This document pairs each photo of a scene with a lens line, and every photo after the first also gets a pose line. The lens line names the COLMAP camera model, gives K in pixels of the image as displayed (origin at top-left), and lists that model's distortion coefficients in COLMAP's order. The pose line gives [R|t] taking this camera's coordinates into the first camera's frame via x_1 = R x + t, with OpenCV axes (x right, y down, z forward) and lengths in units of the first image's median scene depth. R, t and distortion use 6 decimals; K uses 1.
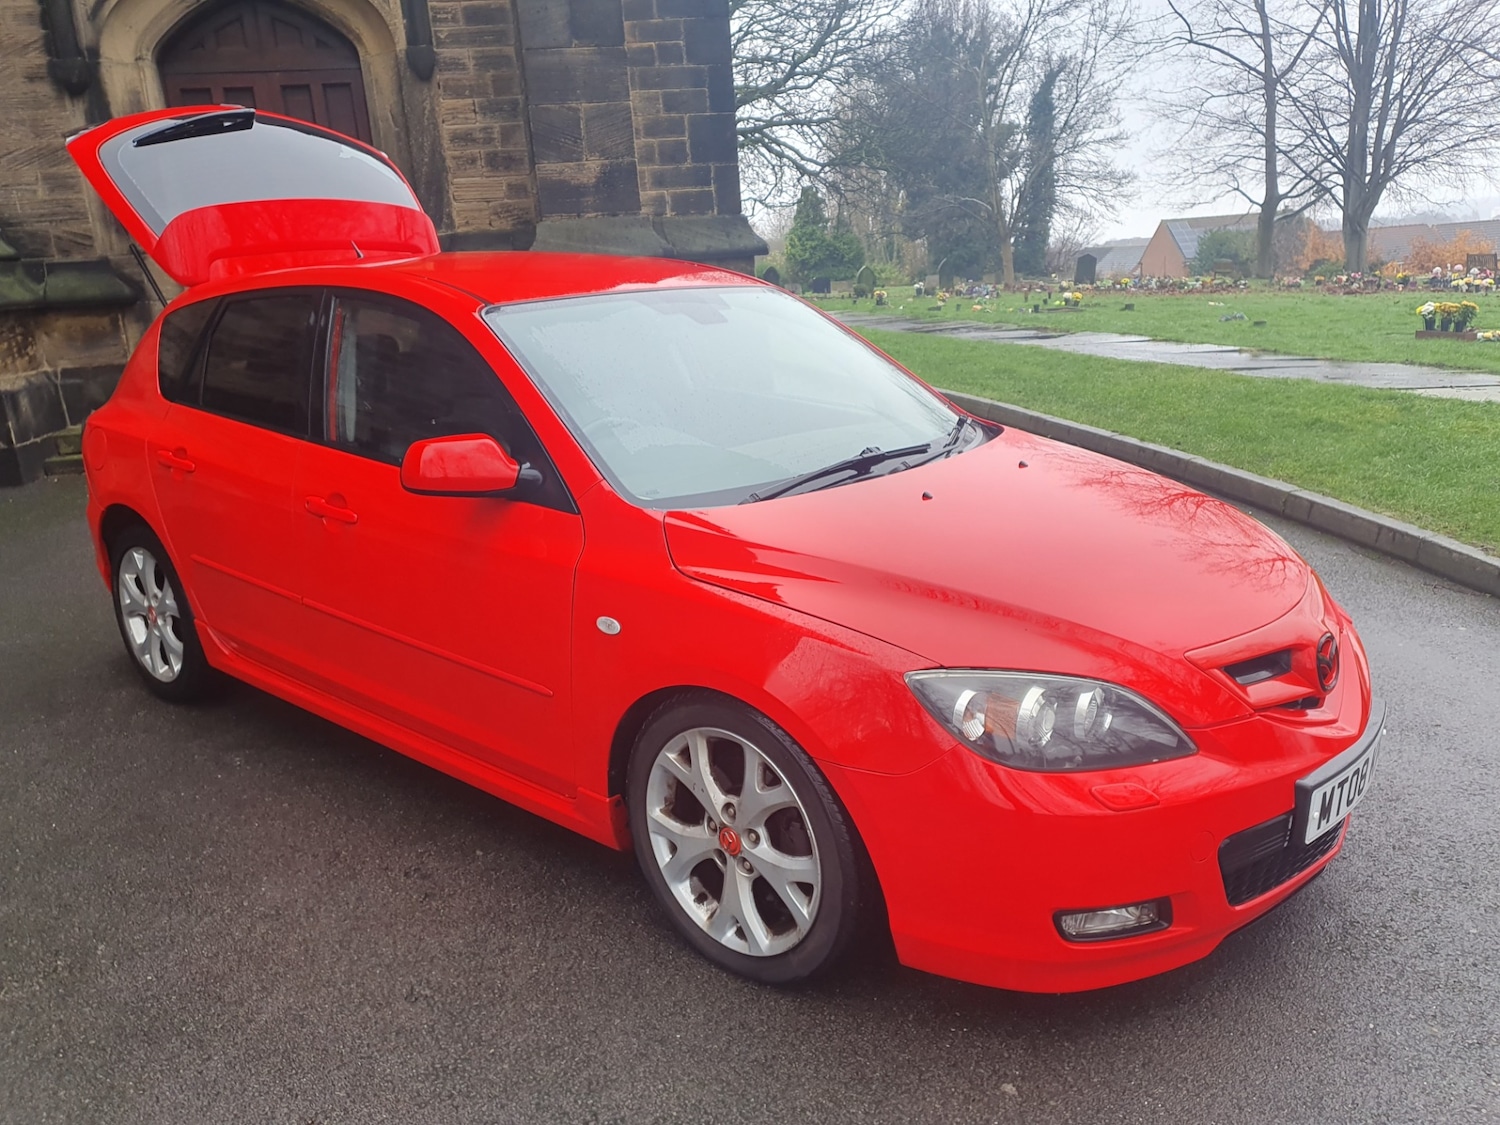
lens RADIAL K [[1183.7, 0, 761.6], [0, 1183.7, 567.0], [0, 0, 1]] dist [0.019275, -0.008088]
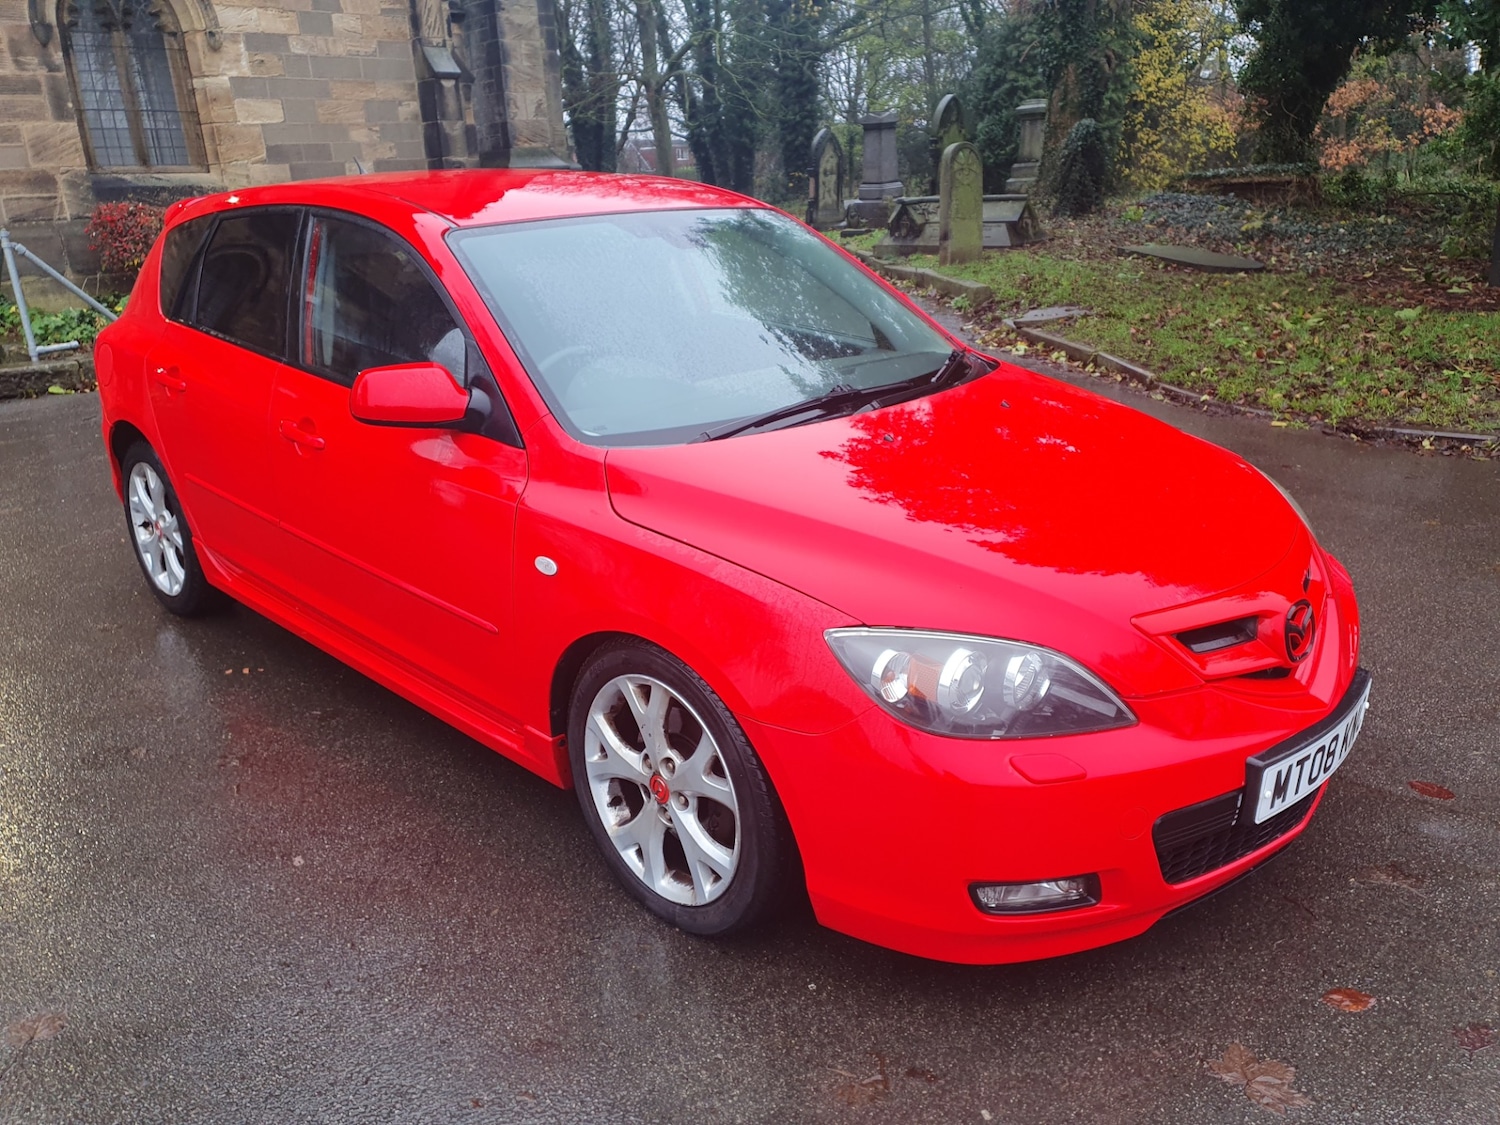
lens RADIAL K [[1183.7, 0, 746.0], [0, 1183.7, 571.4], [0, 0, 1]] dist [0.019275, -0.008088]
pose [[0.996552, 0.033422, -0.075944, 0.120324], [-0.027925, 0.996990, 0.072323, -0.022905], [0.078133, -0.069953, 0.994486, 0.046398]]
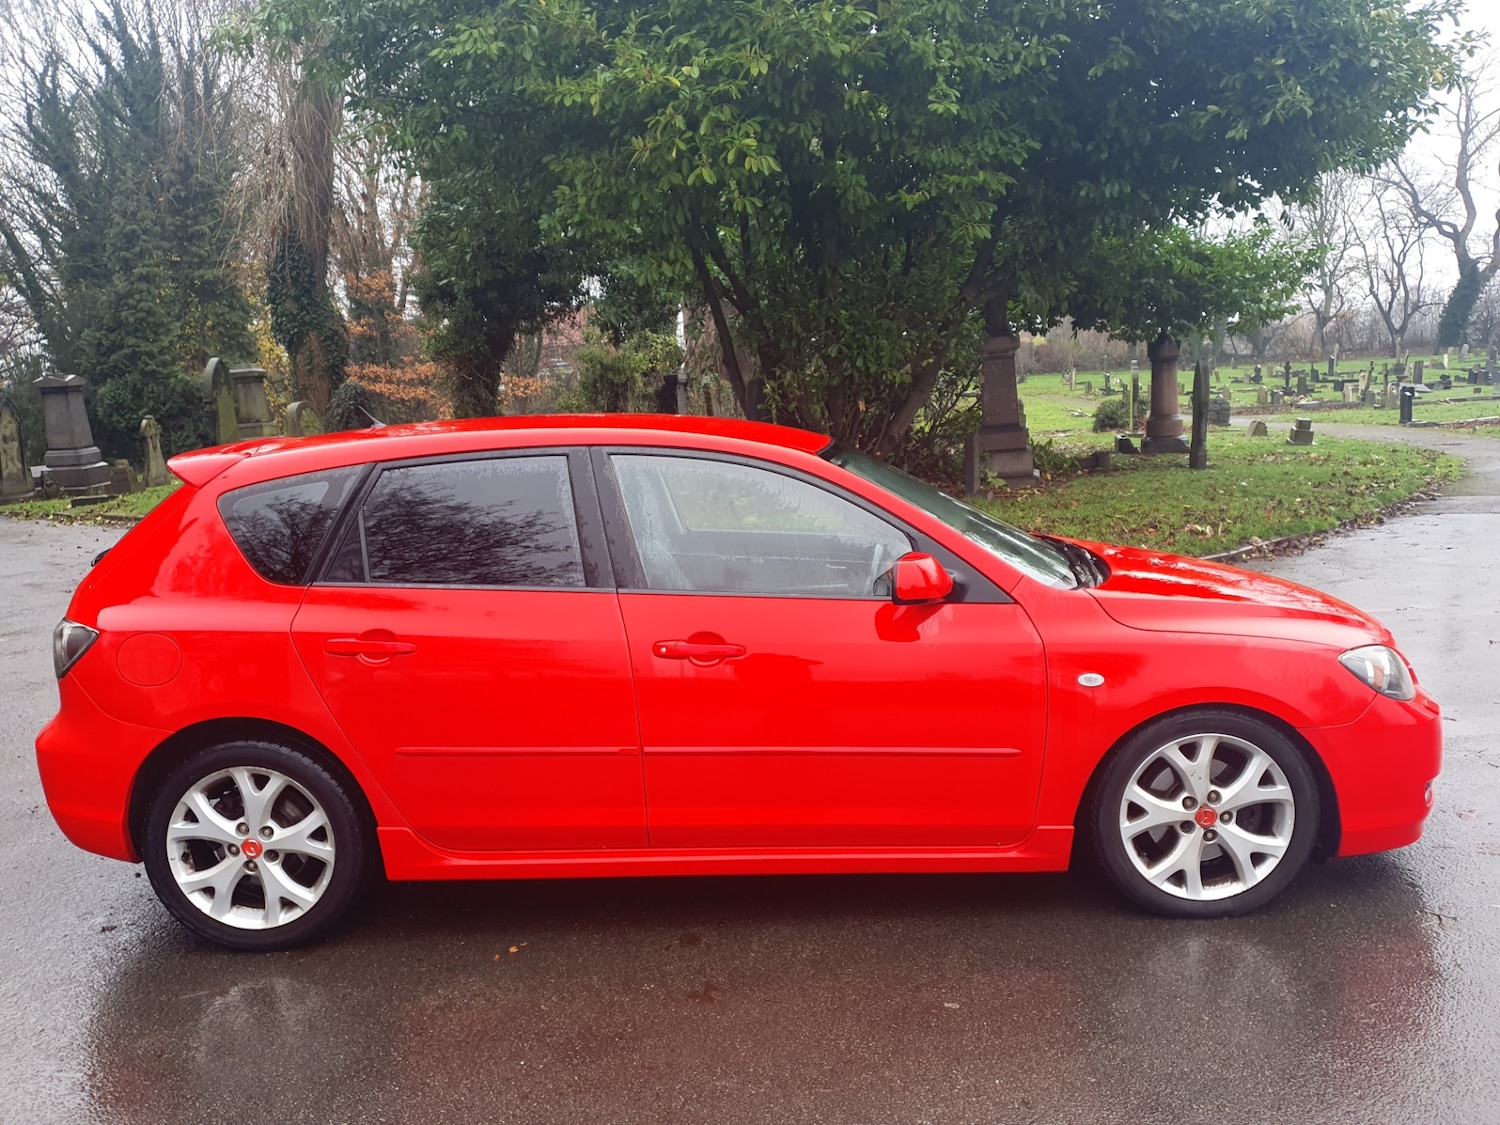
lens RADIAL K [[1183.7, 0, 757.5], [0, 1183.7, 575.4], [0, 0, 1]] dist [0.019275, -0.008088]
pose [[0.772505, -0.100648, 0.626982, -1.336622], [0.184218, 0.980419, -0.069591, -0.043941], [-0.607701, 0.169261, 0.775919, 0.219423]]
